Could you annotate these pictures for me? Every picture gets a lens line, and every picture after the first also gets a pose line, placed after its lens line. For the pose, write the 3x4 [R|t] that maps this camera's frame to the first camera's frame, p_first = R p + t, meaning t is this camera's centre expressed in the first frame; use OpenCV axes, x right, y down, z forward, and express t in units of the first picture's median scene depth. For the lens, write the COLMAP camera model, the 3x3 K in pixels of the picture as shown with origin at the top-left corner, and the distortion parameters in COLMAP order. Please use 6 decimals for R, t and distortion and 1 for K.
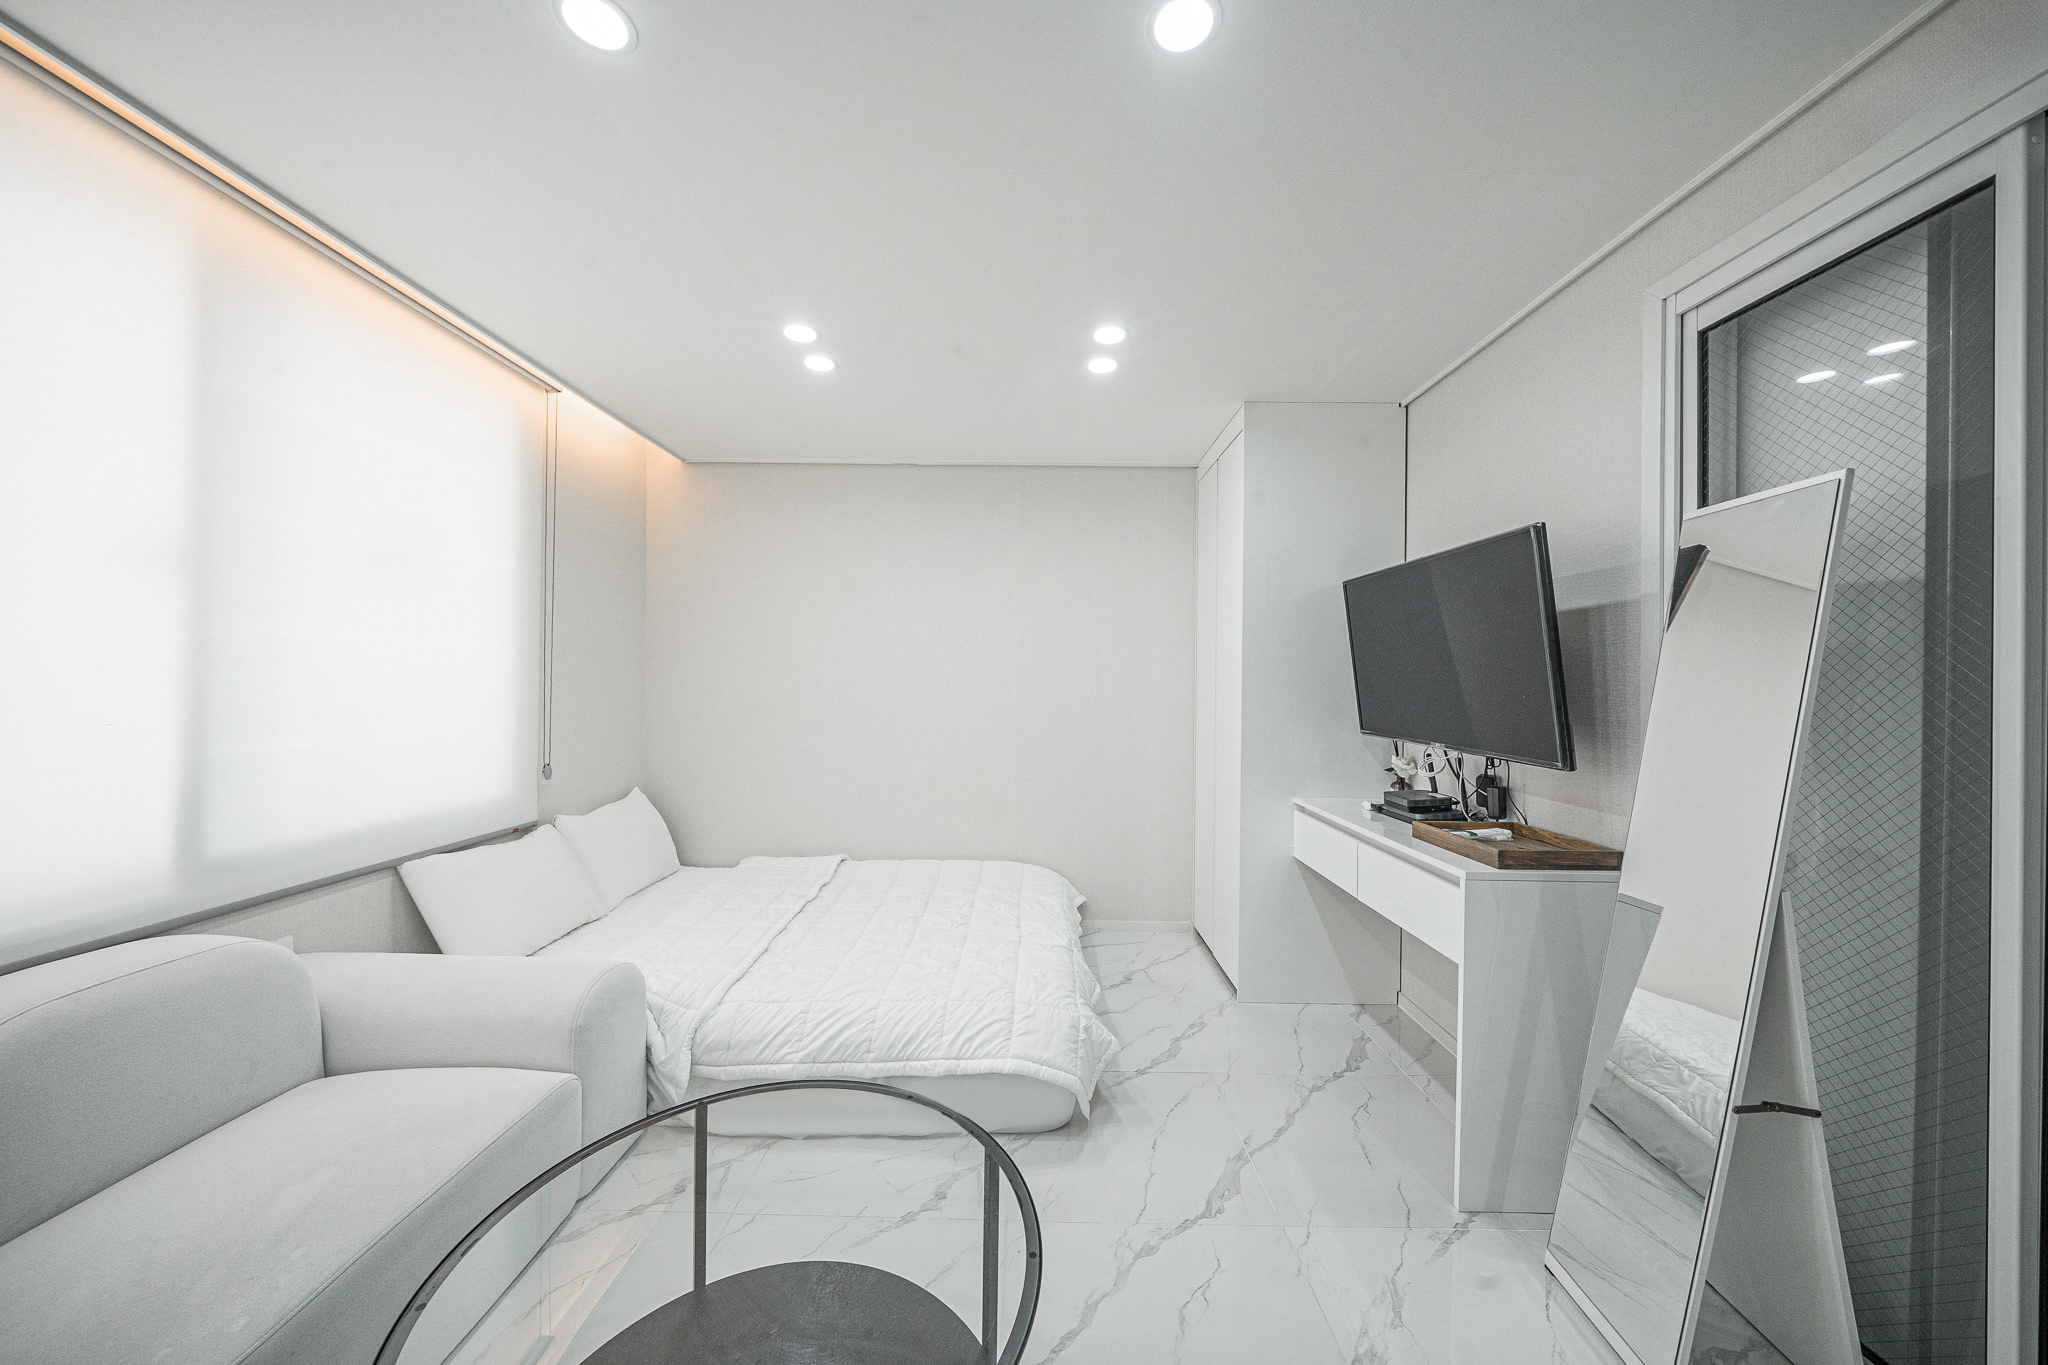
lens RADIAL K [[699.1, 0, 1024.0], [0, 699.1, 682.5], [0, 0, 1]] dist [0.002360, 0.000001]
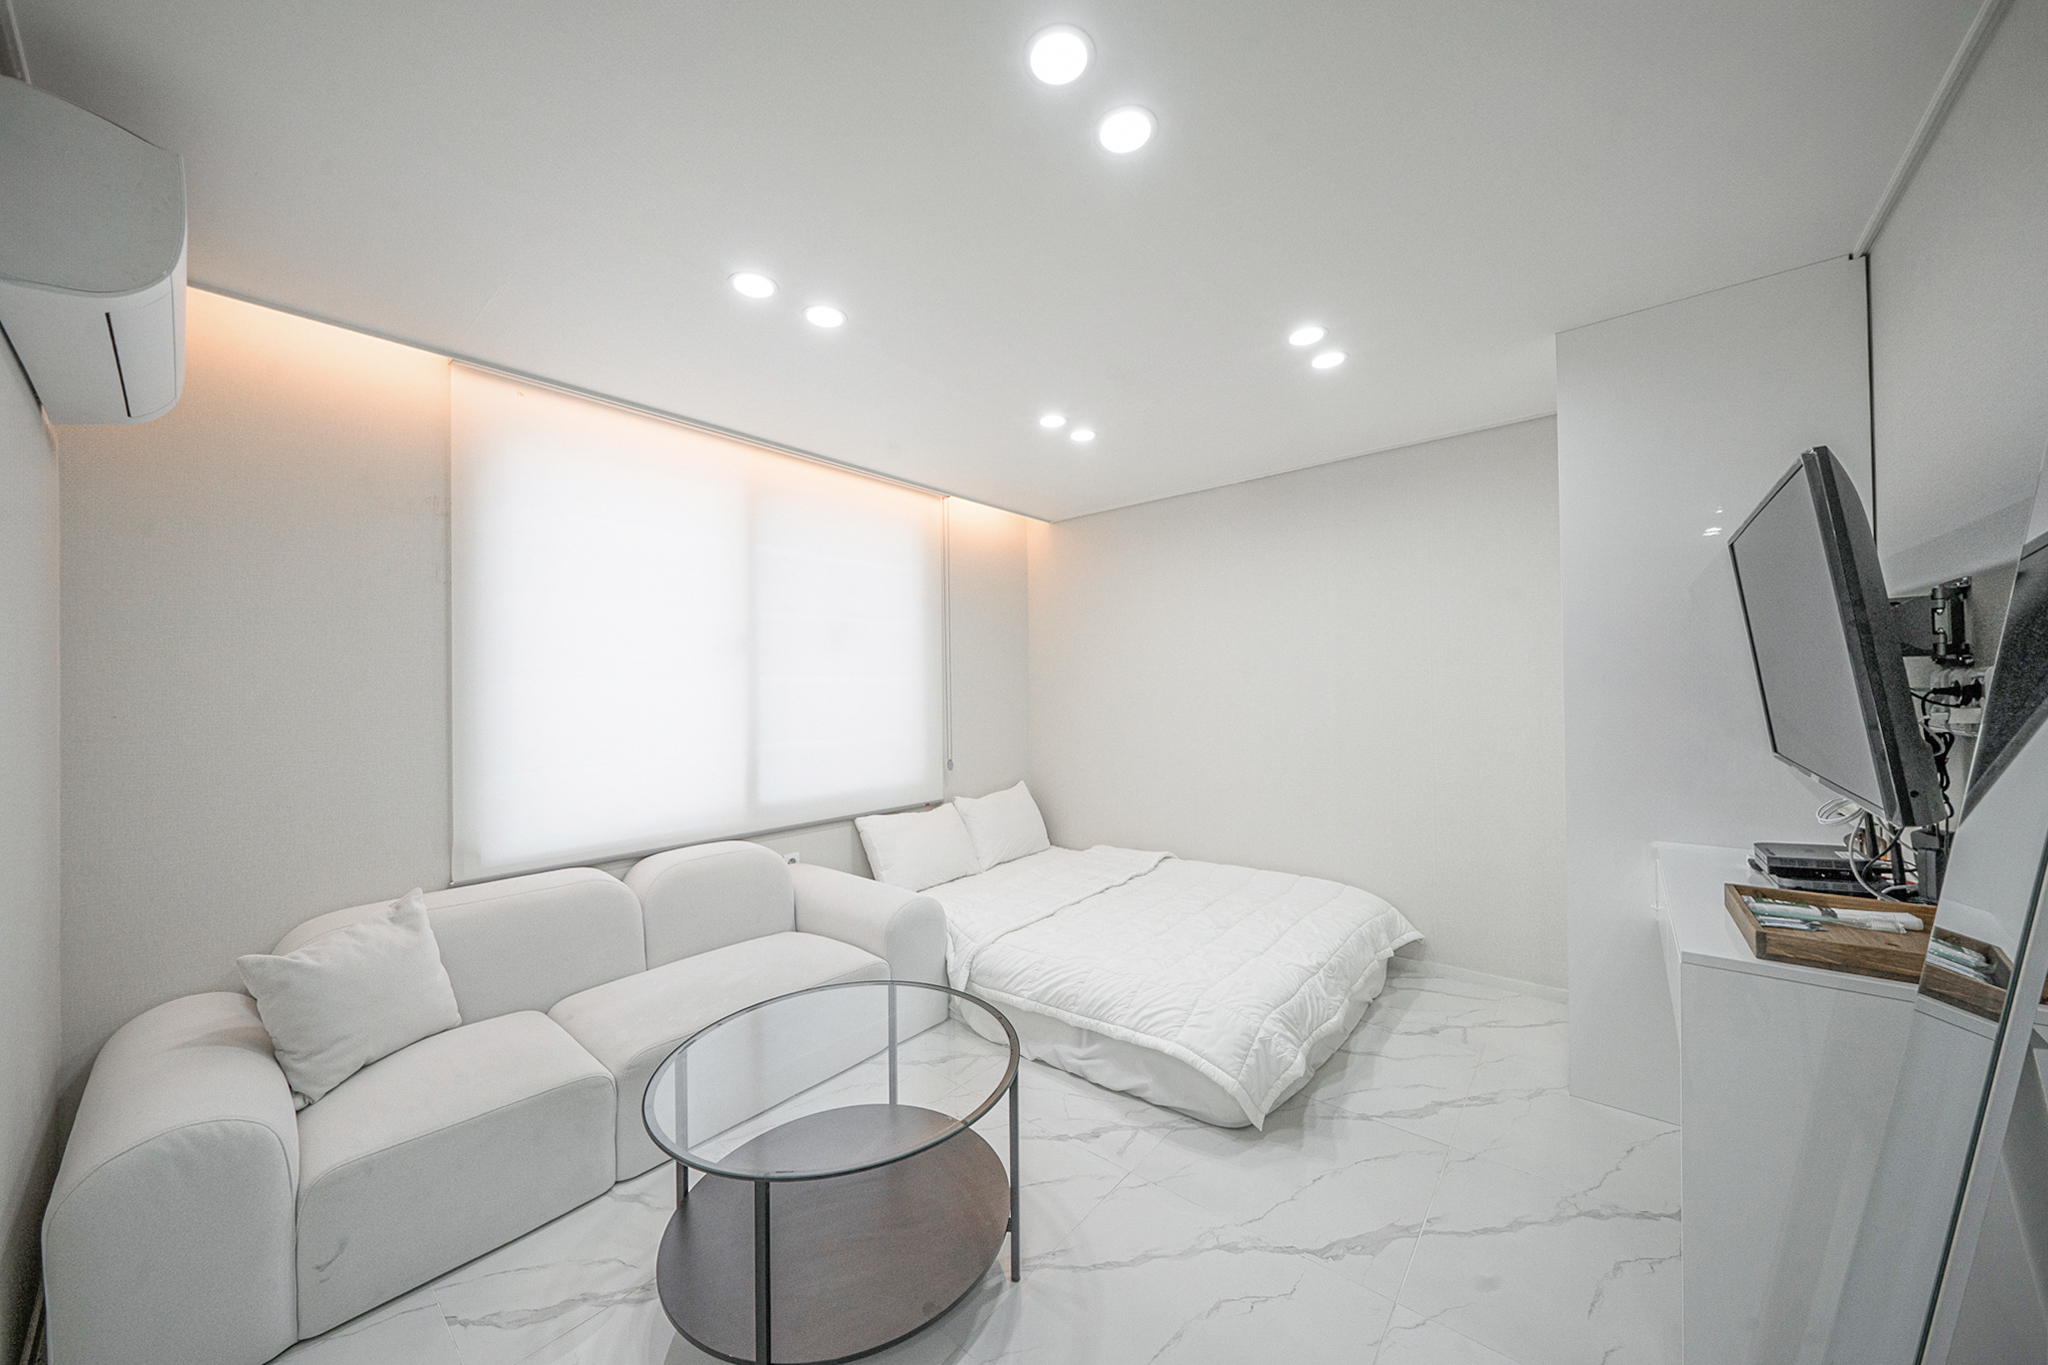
lens RADIAL K [[699.1, 0, 1024.0], [0, 699.1, 682.5], [0, 0, 1]] dist [0.002360, 0.000001]
pose [[0.771203, -0.034874, -0.635634, 0.468678], [0.028909, 0.999387, -0.019756, -0.011219], [0.635933, -0.003139, 0.771738, 0.004334]]
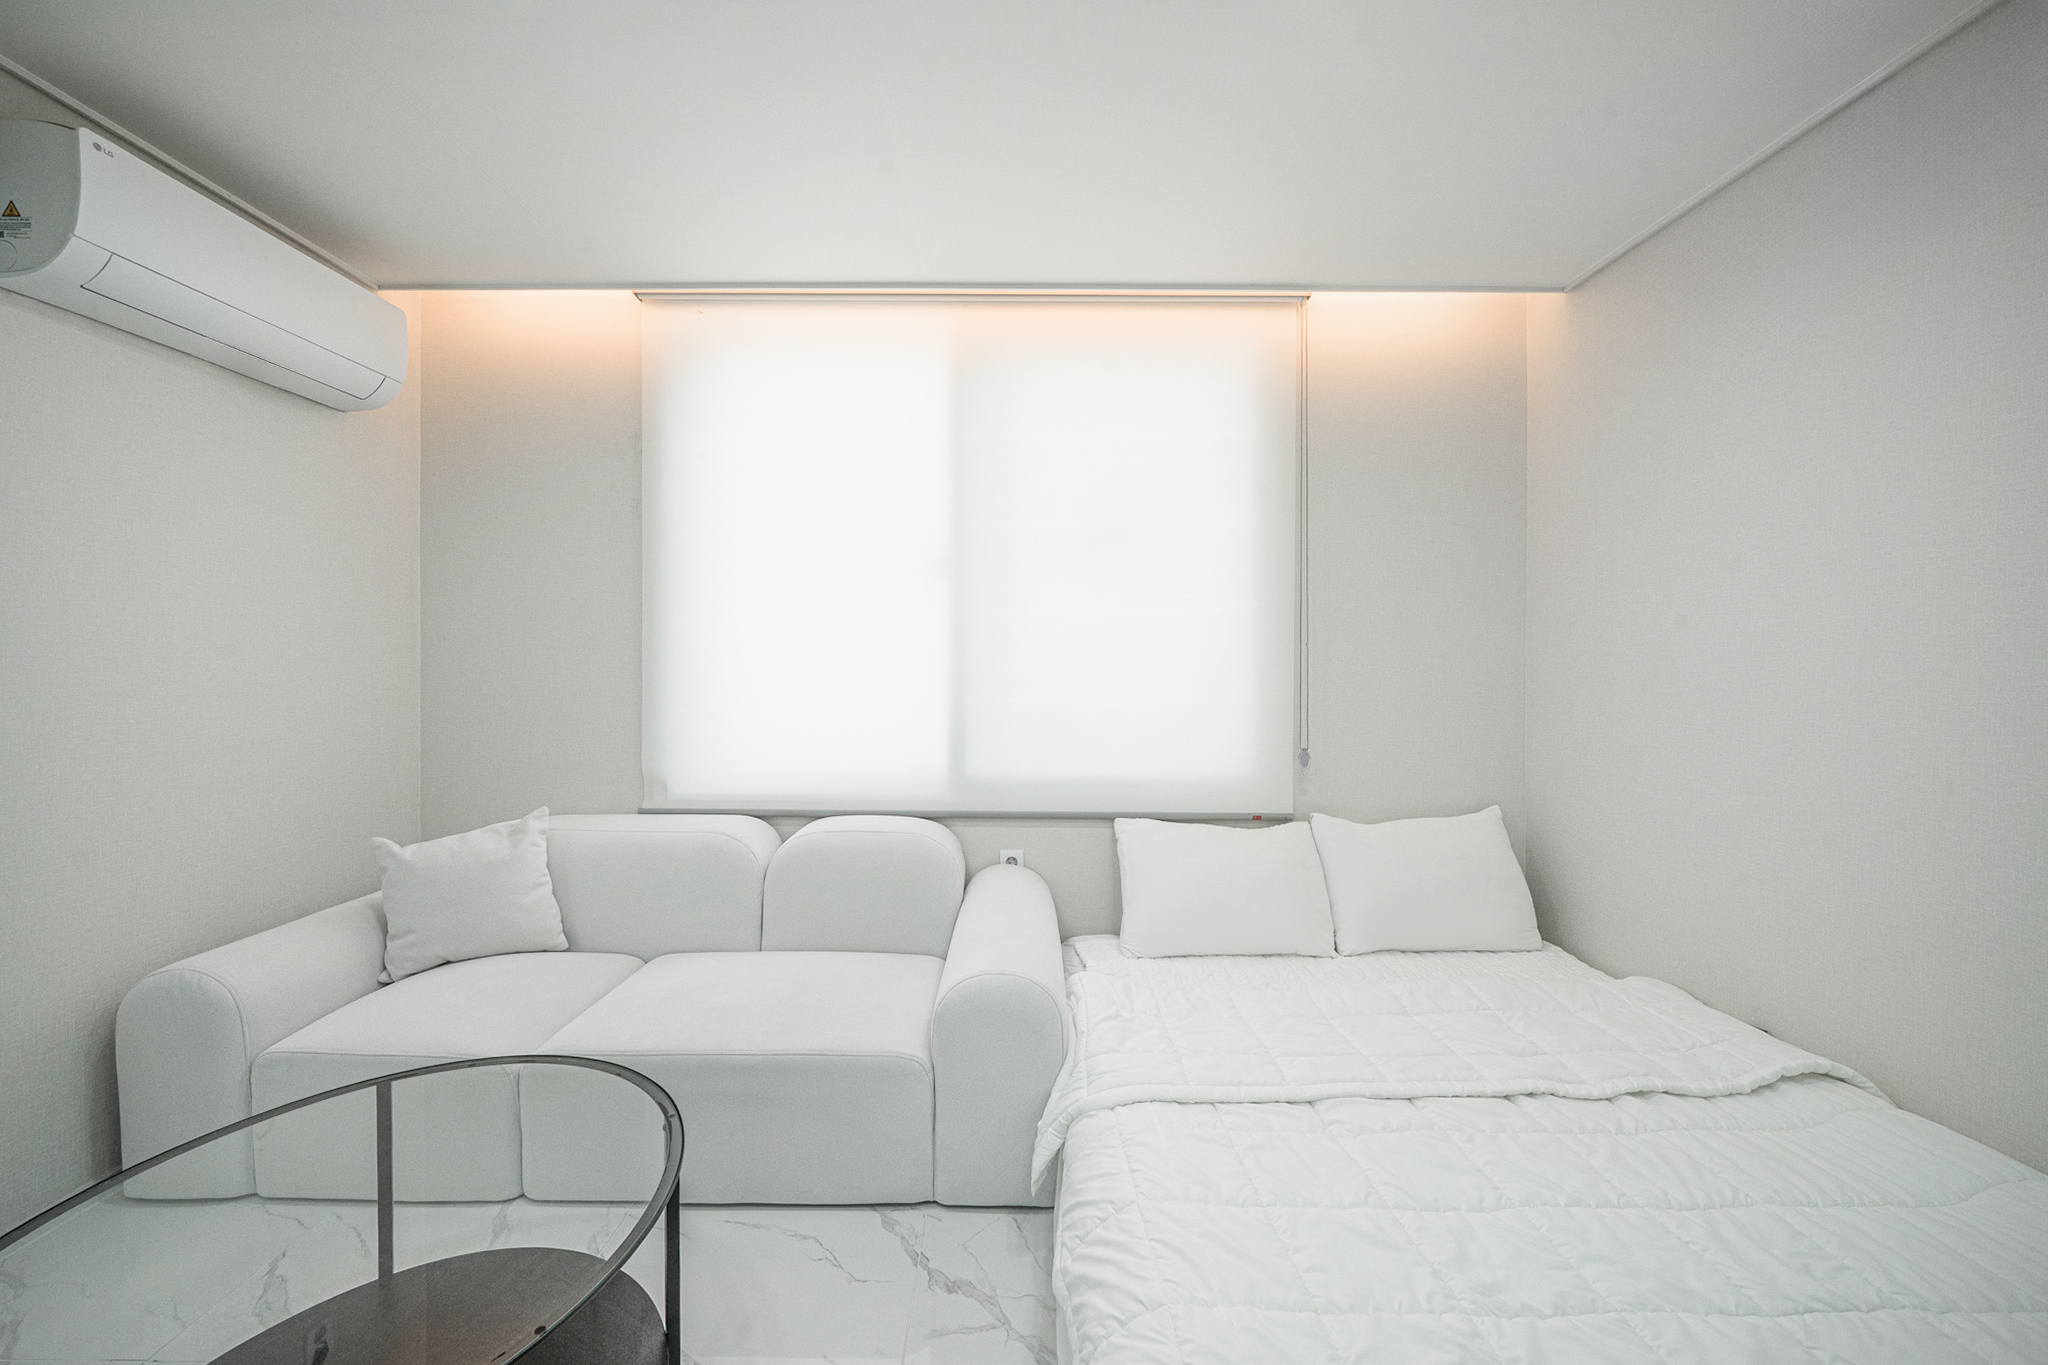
lens RADIAL K [[748.7, 0, 1014.6], [0, 748.7, 667.3], [0, 0, 1]] dist [-0.001625, -0.000186]
pose [[0.011137, -0.013449, -0.999848, 0.282796], [0.000189, 0.999910, -0.013448, 0.043232], [0.999938, -0.000039, 0.011138, 0.876714]]
